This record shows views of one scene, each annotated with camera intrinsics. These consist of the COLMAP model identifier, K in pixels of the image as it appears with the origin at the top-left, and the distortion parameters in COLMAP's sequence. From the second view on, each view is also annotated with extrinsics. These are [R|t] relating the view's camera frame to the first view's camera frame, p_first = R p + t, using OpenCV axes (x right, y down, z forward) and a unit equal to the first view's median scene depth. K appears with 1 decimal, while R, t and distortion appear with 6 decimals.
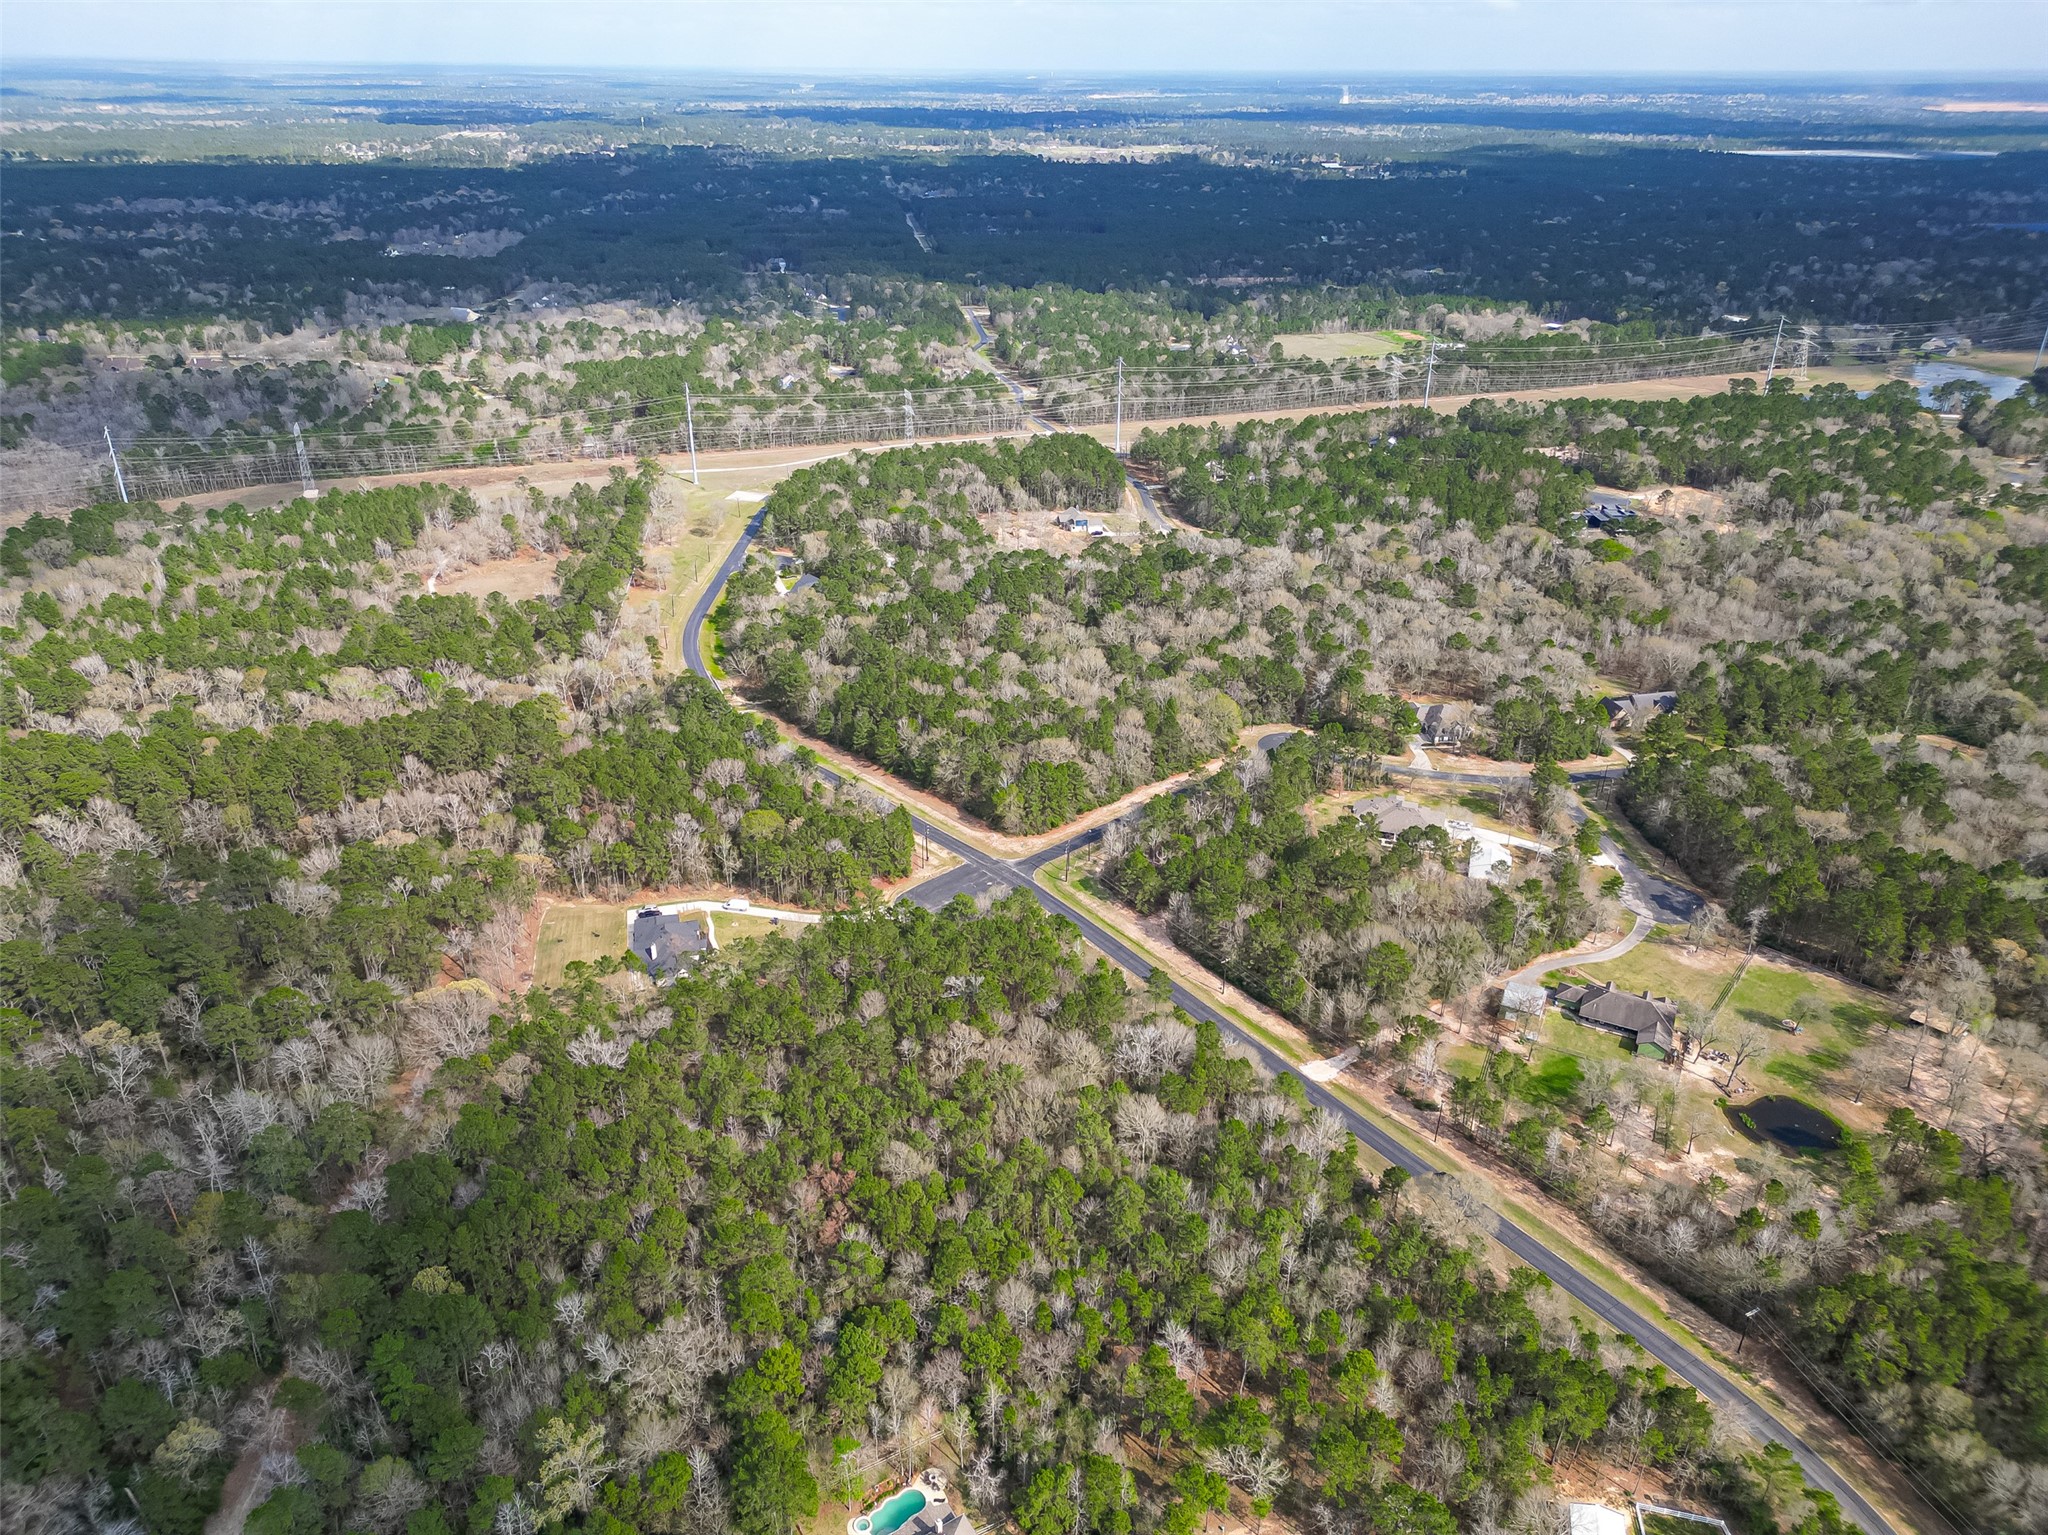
lens RADIAL K [[1423.6, 0, 1022.8], [0, 1423.6, 766.1], [0, 0, 1]] dist [0.077817, -0.072555]
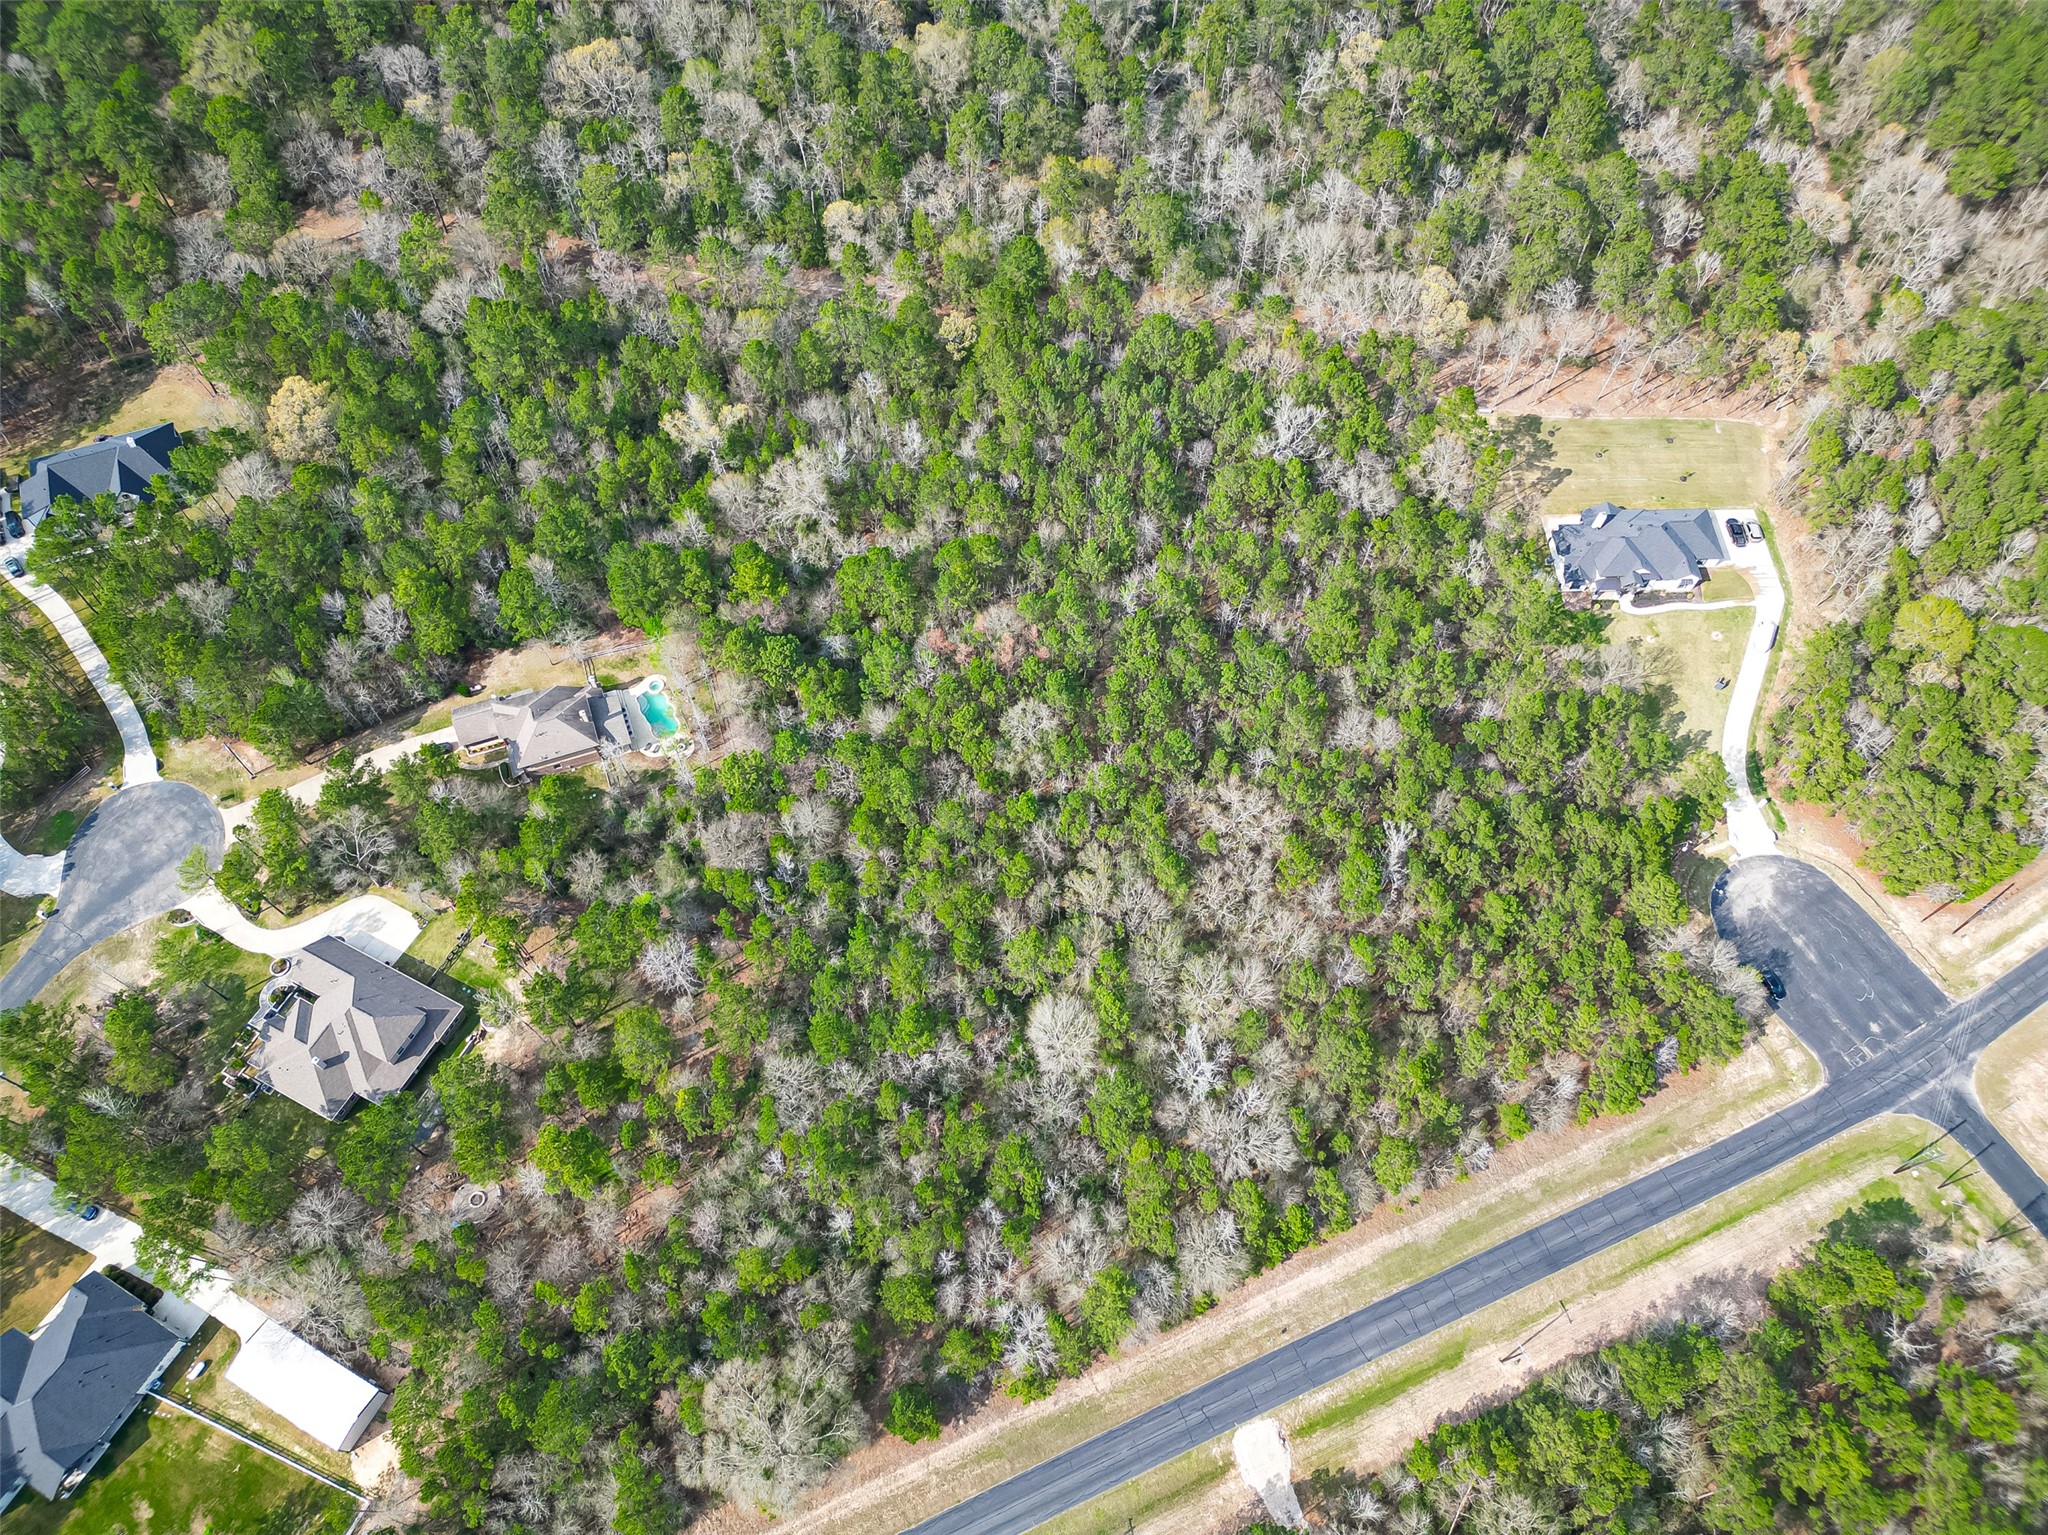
lens RADIAL K [[1423.6, 0, 1022.8], [0, 1423.6, 766.1], [0, 0, 1]] dist [0.077817, -0.072555]
pose [[-0.213508, 0.848927, -0.483464, 0.219975], [-0.445512, 0.355815, 0.821532, -0.251092], [0.869444, 0.390793, 0.302238, 0.517023]]
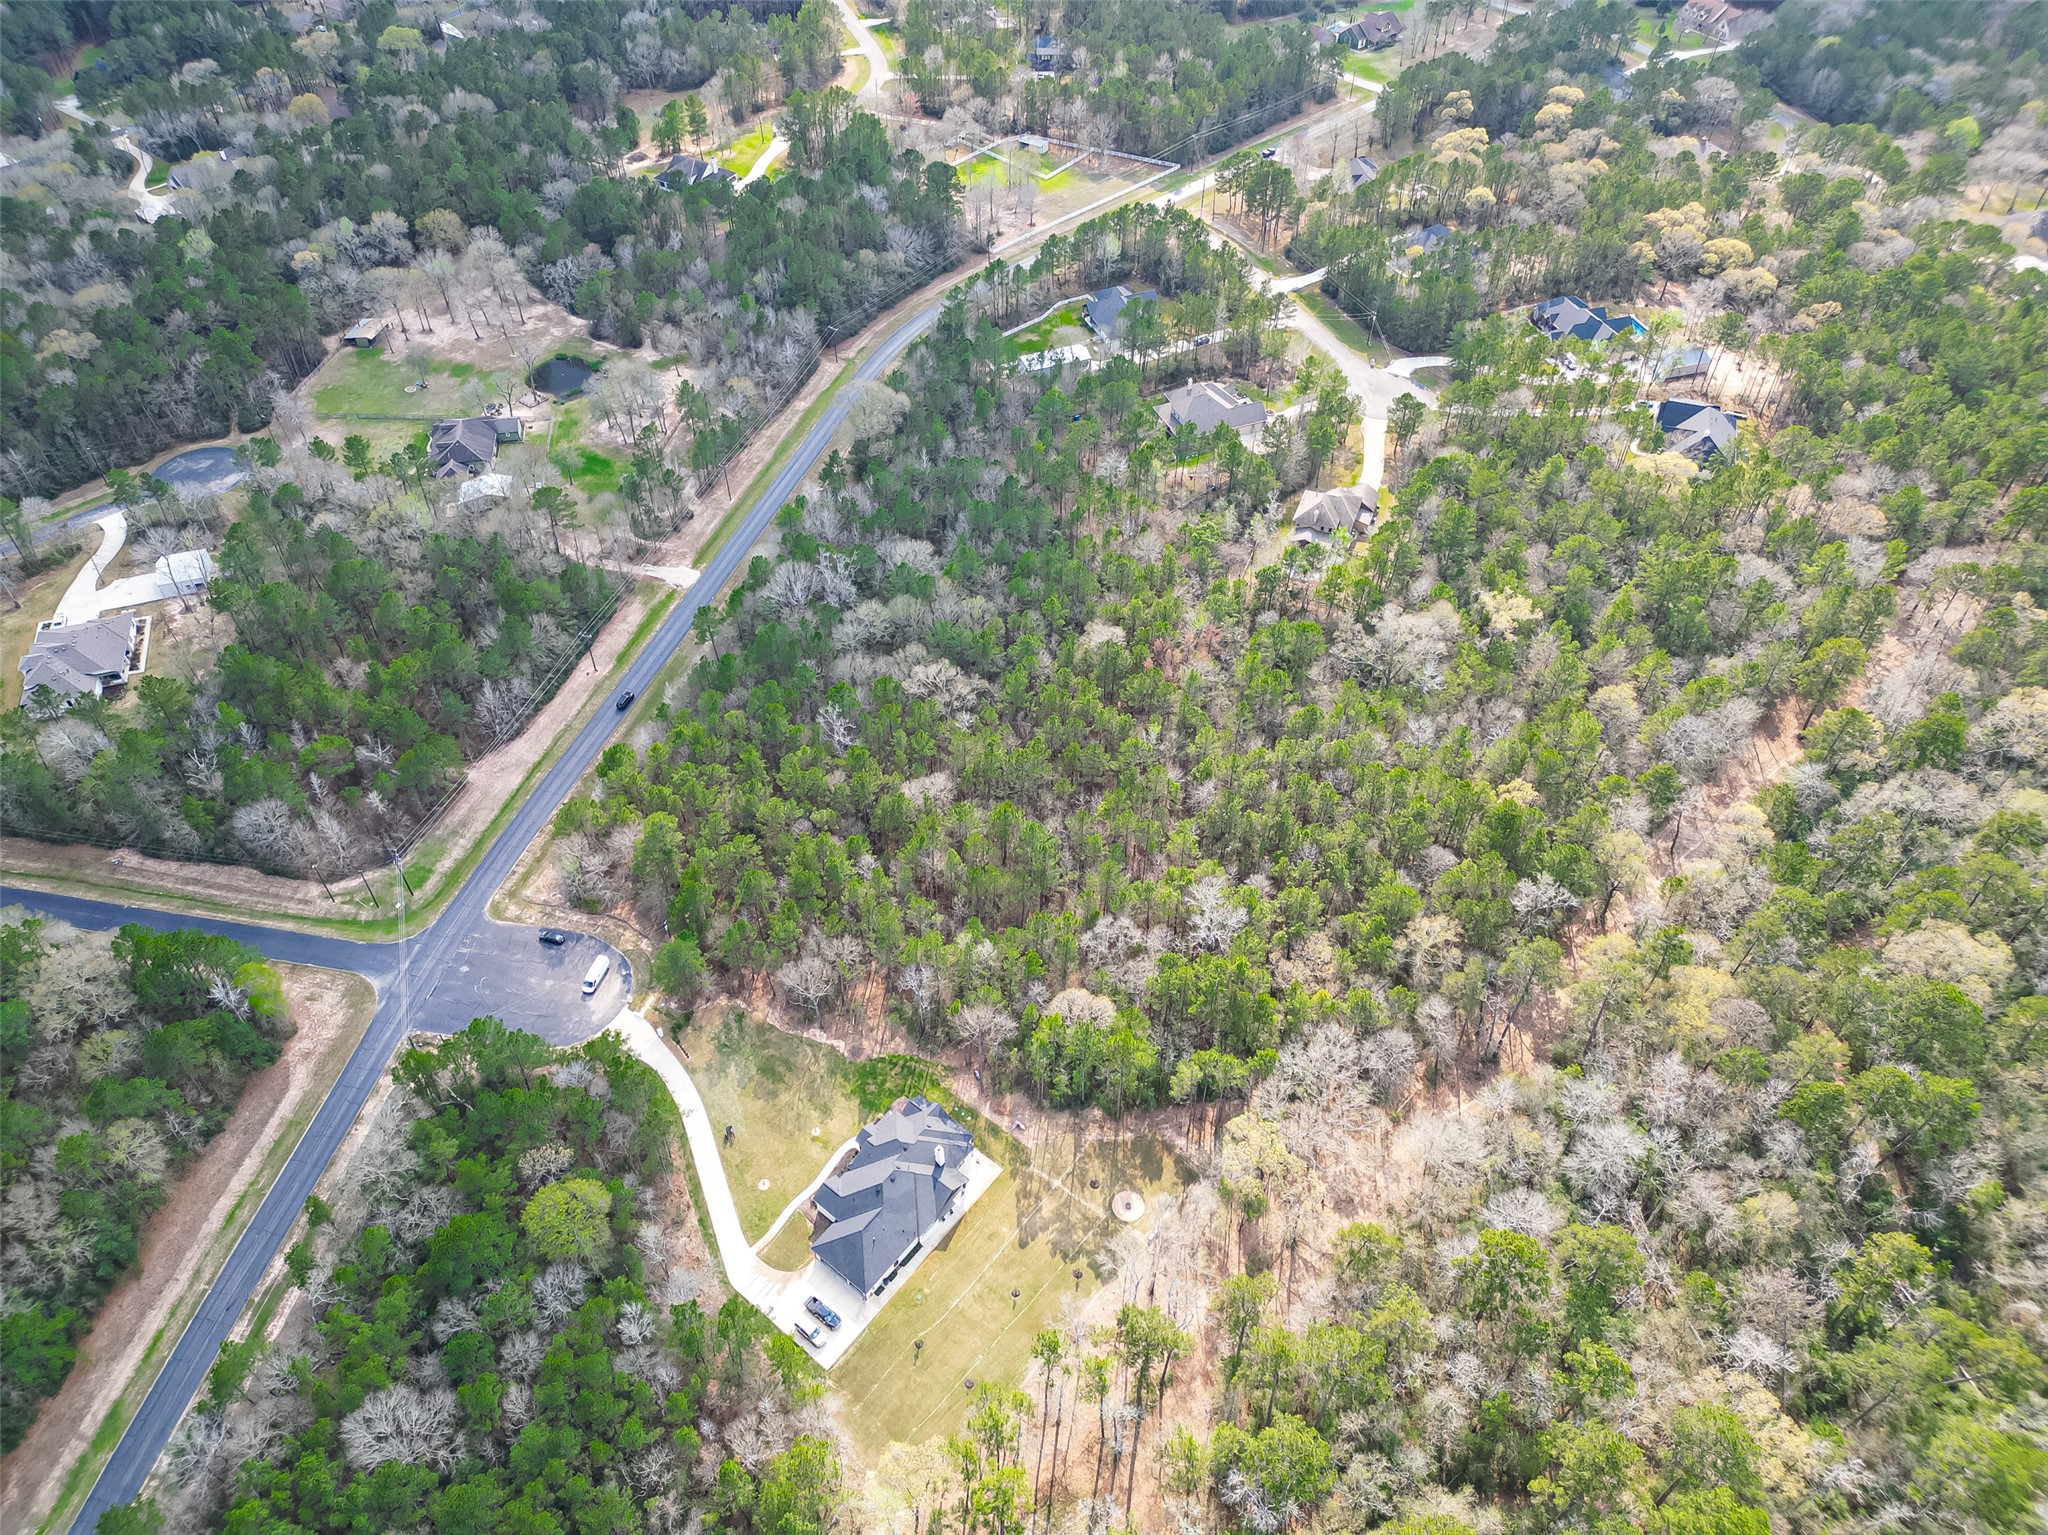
lens RADIAL K [[1423.6, 0, 1022.8], [0, 1423.6, 766.1], [0, 0, 1]] dist [0.077817, -0.072555]
pose [[-0.595835, -0.573050, 0.562667, -0.464241], [0.359294, 0.436384, 0.824910, -0.380699], [-0.718254, 0.693673, -0.054119, 0.788619]]
